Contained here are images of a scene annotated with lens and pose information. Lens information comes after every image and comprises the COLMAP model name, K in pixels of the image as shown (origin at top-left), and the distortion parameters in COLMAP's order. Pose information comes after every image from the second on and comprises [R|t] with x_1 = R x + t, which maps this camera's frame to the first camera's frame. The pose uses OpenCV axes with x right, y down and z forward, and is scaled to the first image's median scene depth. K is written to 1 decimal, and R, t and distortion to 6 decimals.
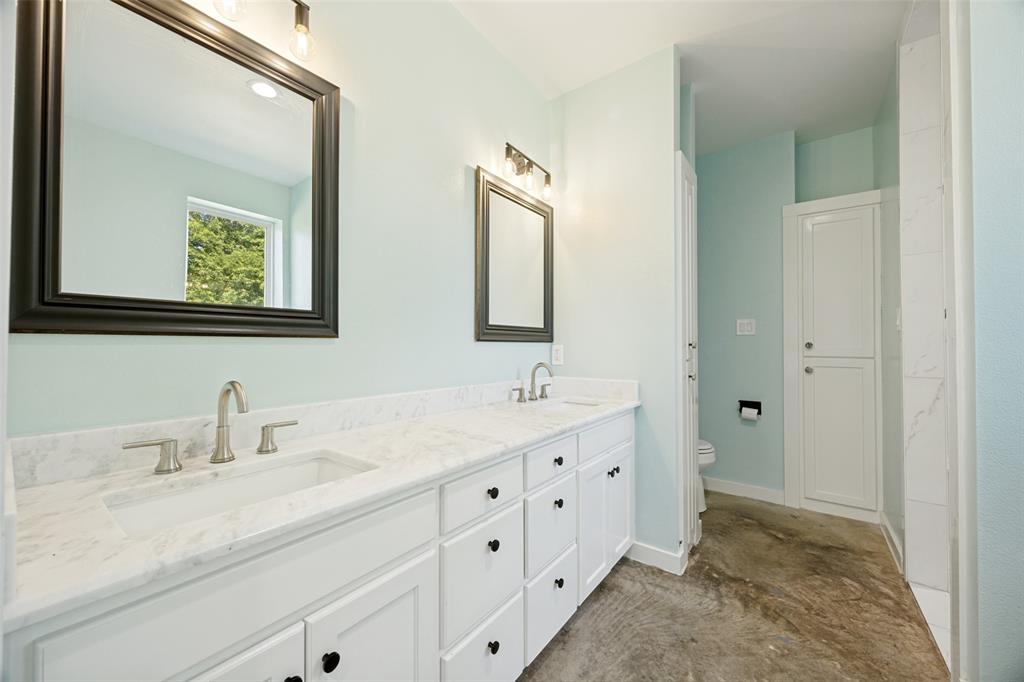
lens RADIAL K [[386.0, 0, 516.0], [0, 386.0, 341.8], [0, 0, 1]] dist [-0.001838, 0.000063]
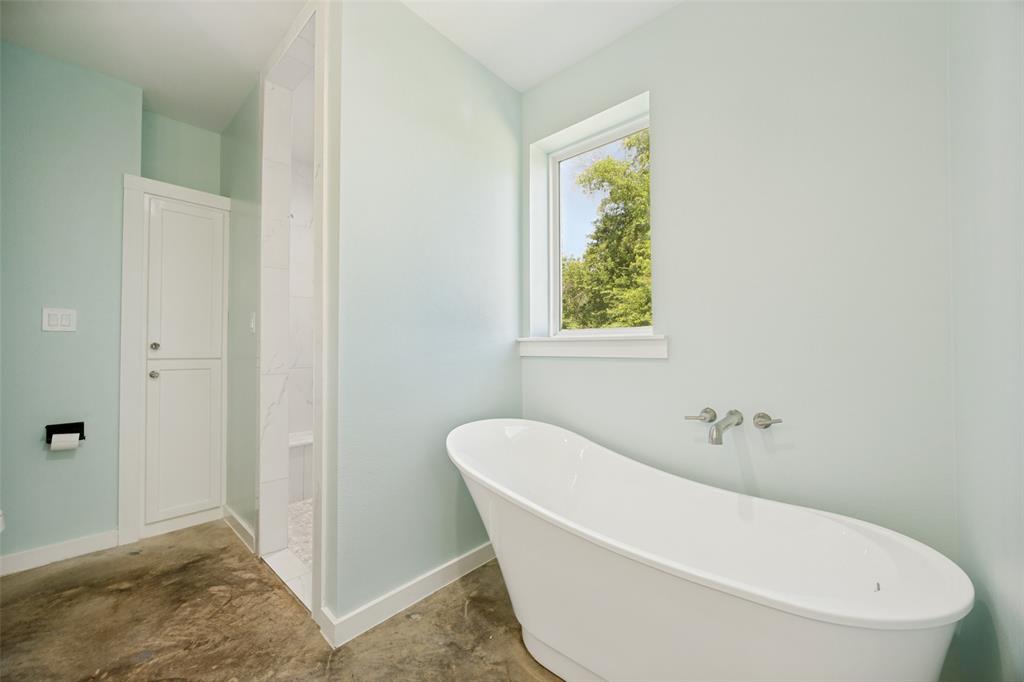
lens RADIAL K [[393.9, 0, 512.0], [0, 393.9, 341.0], [0, 0, 1]] dist [-0.001485, 0.000023]
pose [[0.100842, 0.014774, 0.994793, -0.048547], [-0.011977, 0.999835, -0.013635, 0.000339], [-0.994830, -0.010540, 0.101002, 0.132424]]
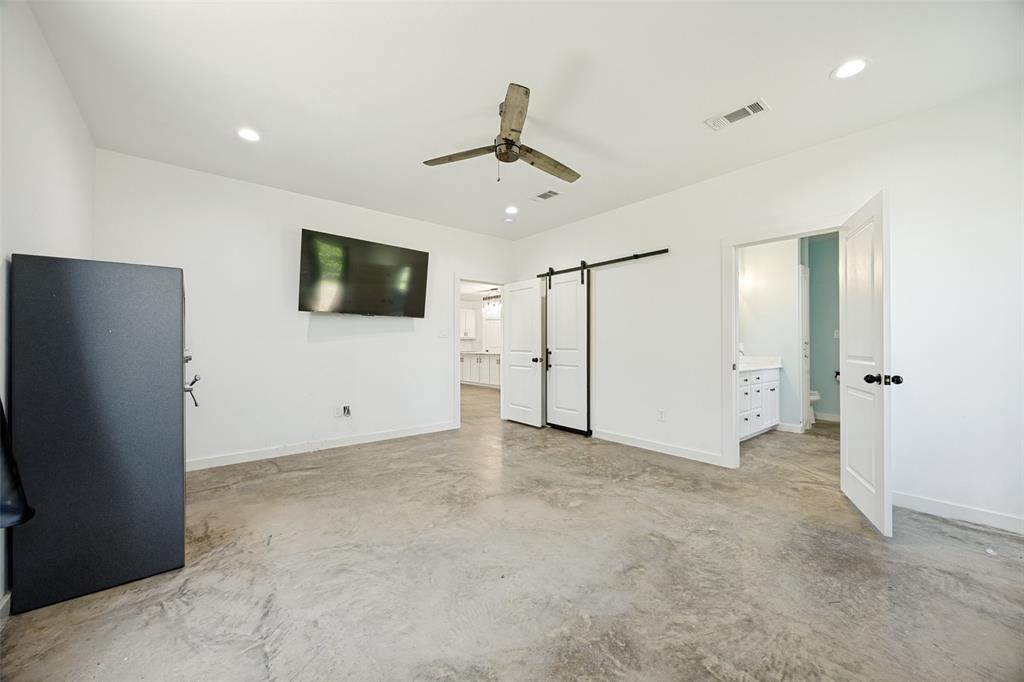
lens RADIAL K [[386.0, 0, 516.0], [0, 386.0, 341.8], [0, 0, 1]] dist [-0.001838, 0.000063]
pose [[0.975959, 0.004834, -0.217900, -0.715538], [-0.006387, 0.999959, -0.006422, 0.028224], [0.217860, 0.007659, 0.975950, -1.582757]]
